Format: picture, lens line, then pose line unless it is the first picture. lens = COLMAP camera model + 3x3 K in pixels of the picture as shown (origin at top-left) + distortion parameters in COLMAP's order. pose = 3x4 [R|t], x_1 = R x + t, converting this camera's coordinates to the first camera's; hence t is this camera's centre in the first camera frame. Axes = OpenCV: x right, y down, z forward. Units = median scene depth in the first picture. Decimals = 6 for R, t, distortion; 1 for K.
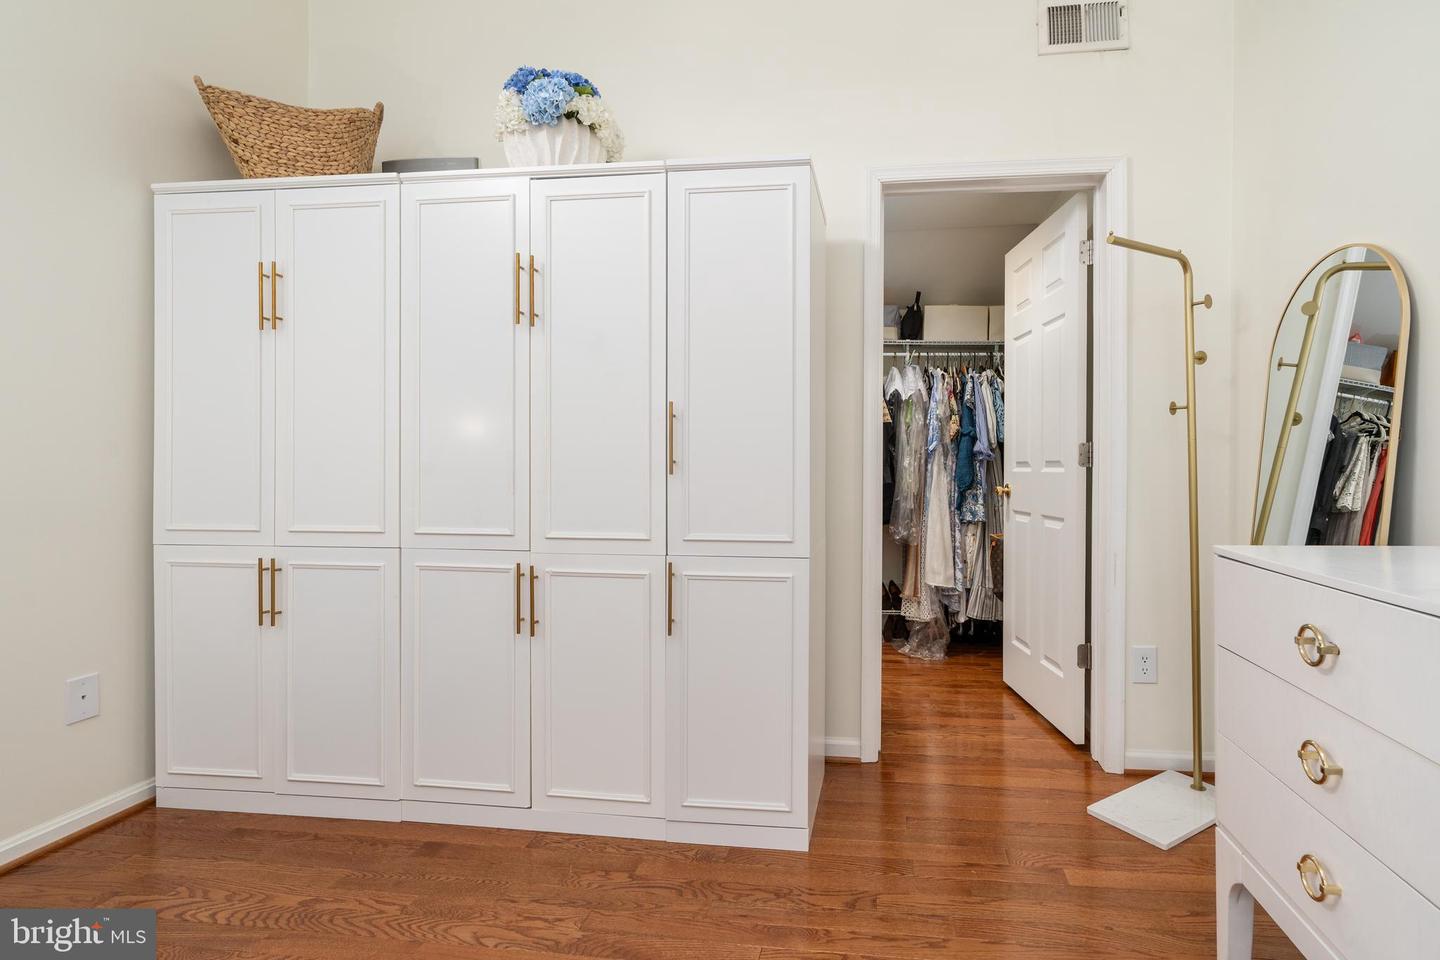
lens RADIAL K [[608.8, 0, 722.6], [0, 608.8, 481.5], [0, 0, 1]] dist [-0.001010, 0.000551]
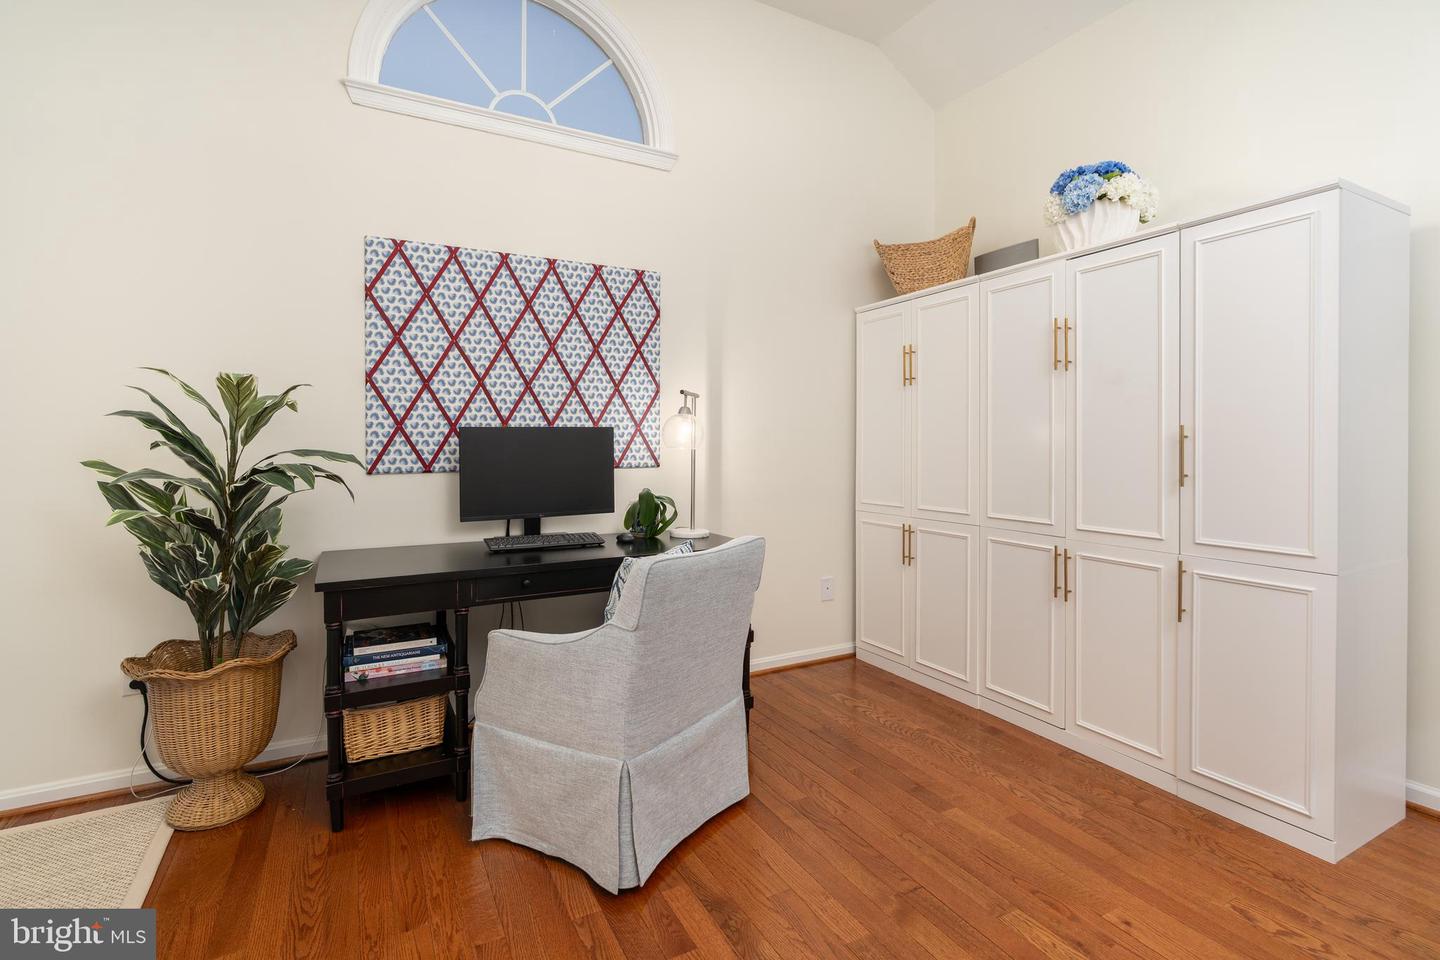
lens RADIAL K [[657.8, 0, 706.2], [0, 657.8, 476.7], [0, 0, 1]] dist [-0.009050, 0.004841]
pose [[0.552701, 0.034154, -0.832680, 0.445995], [0.006326, 0.998959, 0.045173, -0.090113], [0.833356, -0.030234, 0.551909, -0.447412]]
